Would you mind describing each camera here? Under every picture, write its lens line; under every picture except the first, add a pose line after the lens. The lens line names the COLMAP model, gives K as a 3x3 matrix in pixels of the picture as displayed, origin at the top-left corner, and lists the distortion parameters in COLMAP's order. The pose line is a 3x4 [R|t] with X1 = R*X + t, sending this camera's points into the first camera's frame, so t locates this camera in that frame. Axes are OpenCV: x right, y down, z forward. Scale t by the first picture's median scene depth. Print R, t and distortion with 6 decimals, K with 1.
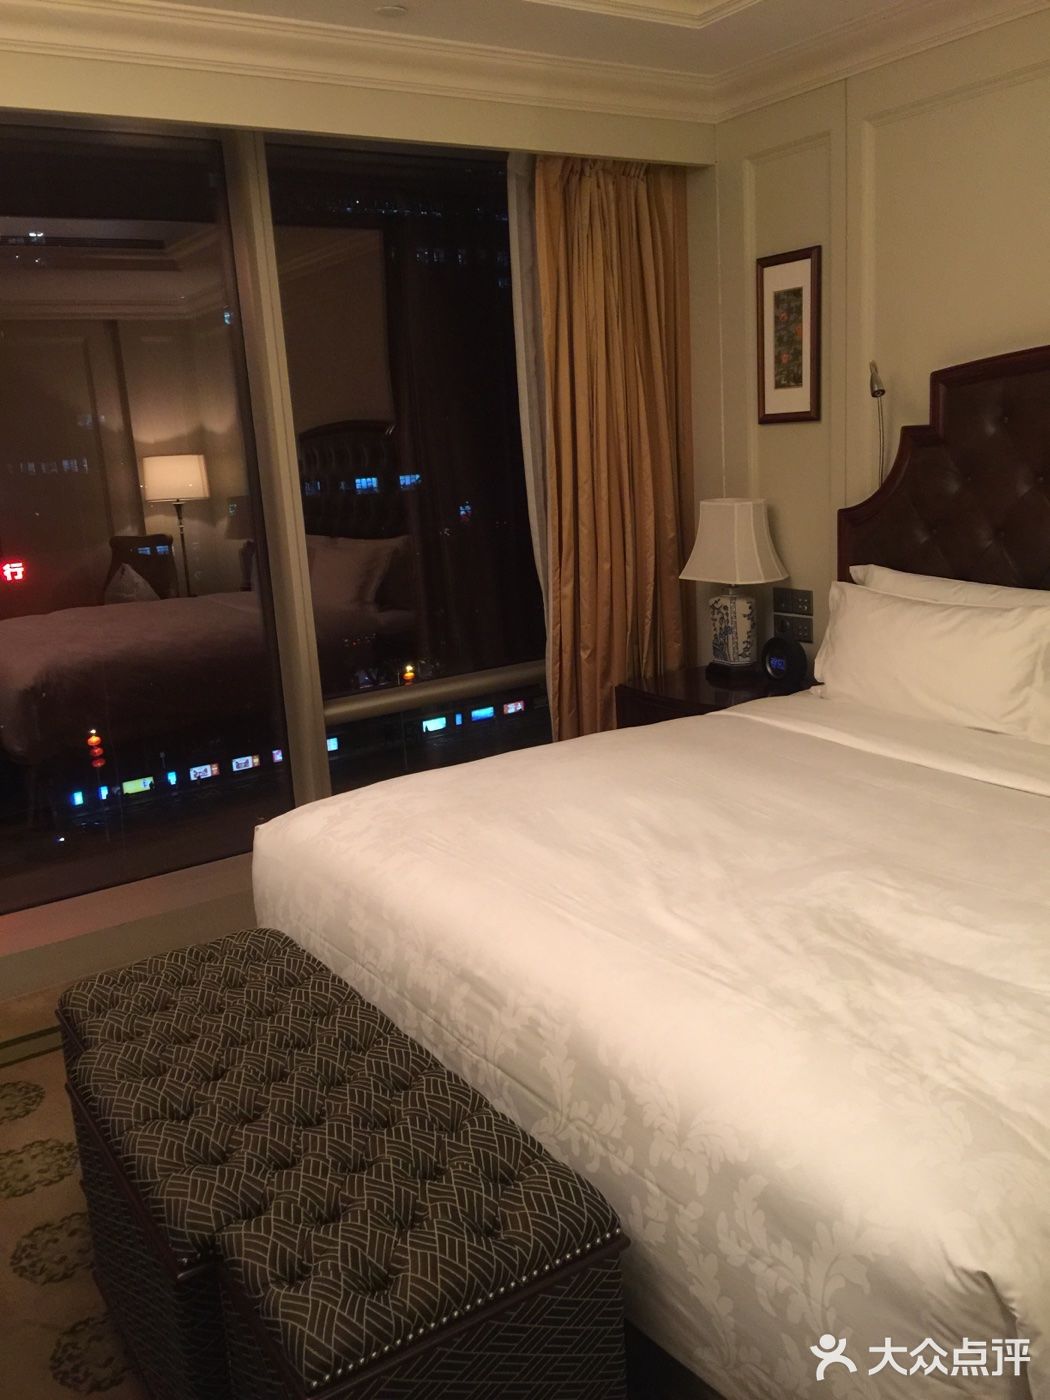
lens RADIAL K [[1189.0, 0, 525.0], [0, 1189.0, 700.0], [0, 0, 1]] dist [0.115235, -0.168344]
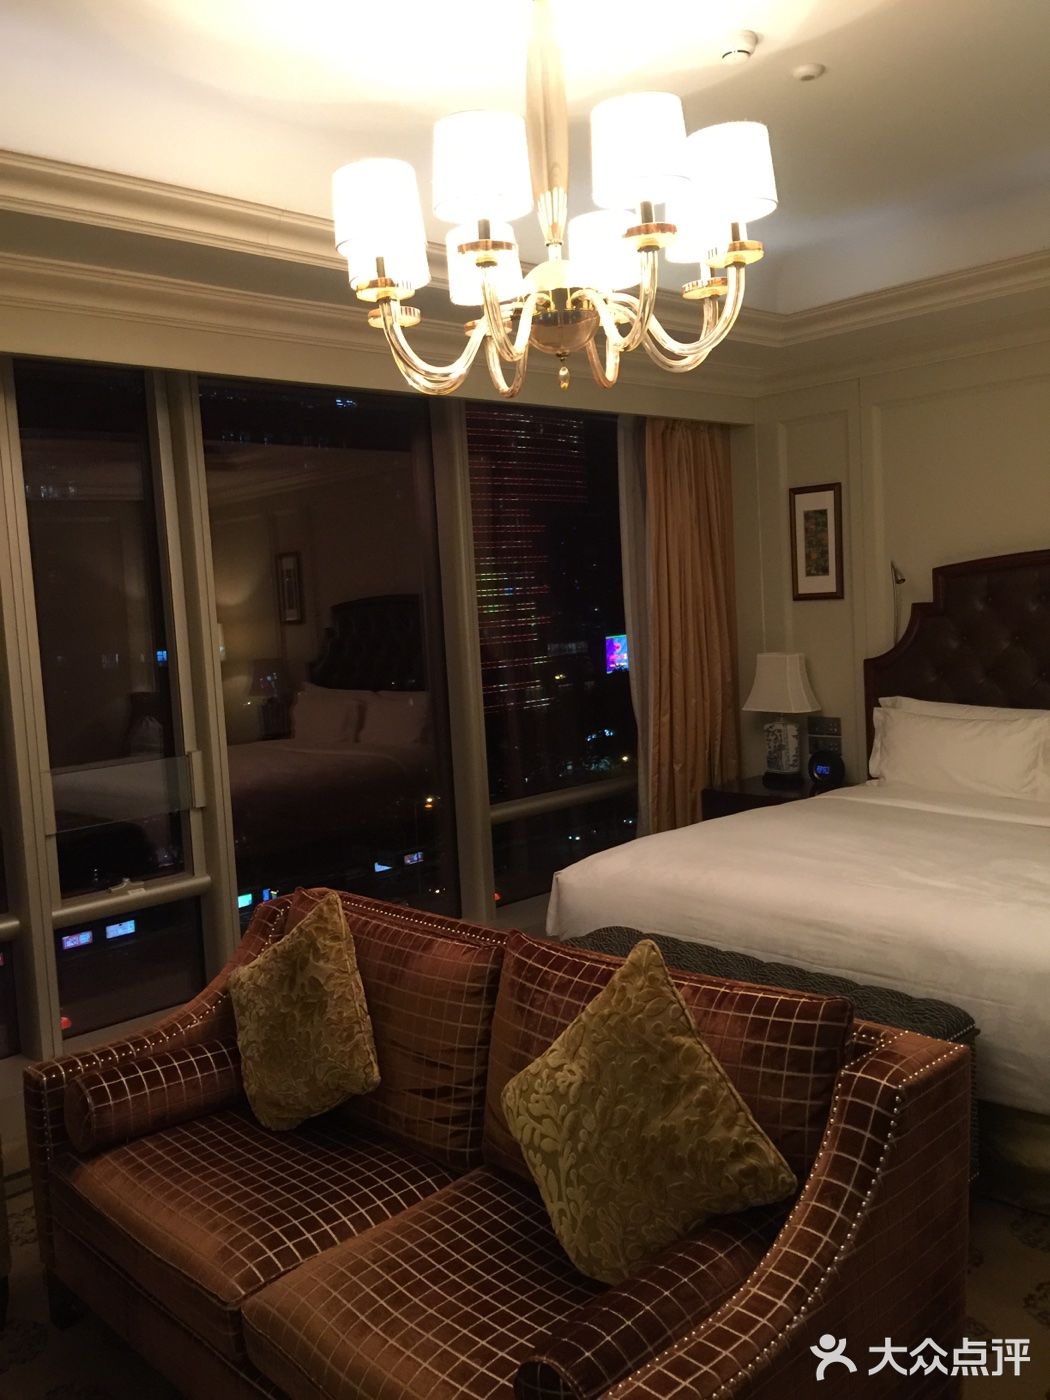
lens RADIAL K [[1213.8, 0, 525.0], [0, 1213.8, 700.0], [0, 0, 1]] dist [0.050687, -0.001709]
pose [[0.983265, -0.005621, 0.182093, -0.382585], [0.031689, 0.989563, -0.140571, 0.076365], [-0.179403, 0.143989, 0.973181, -0.315881]]
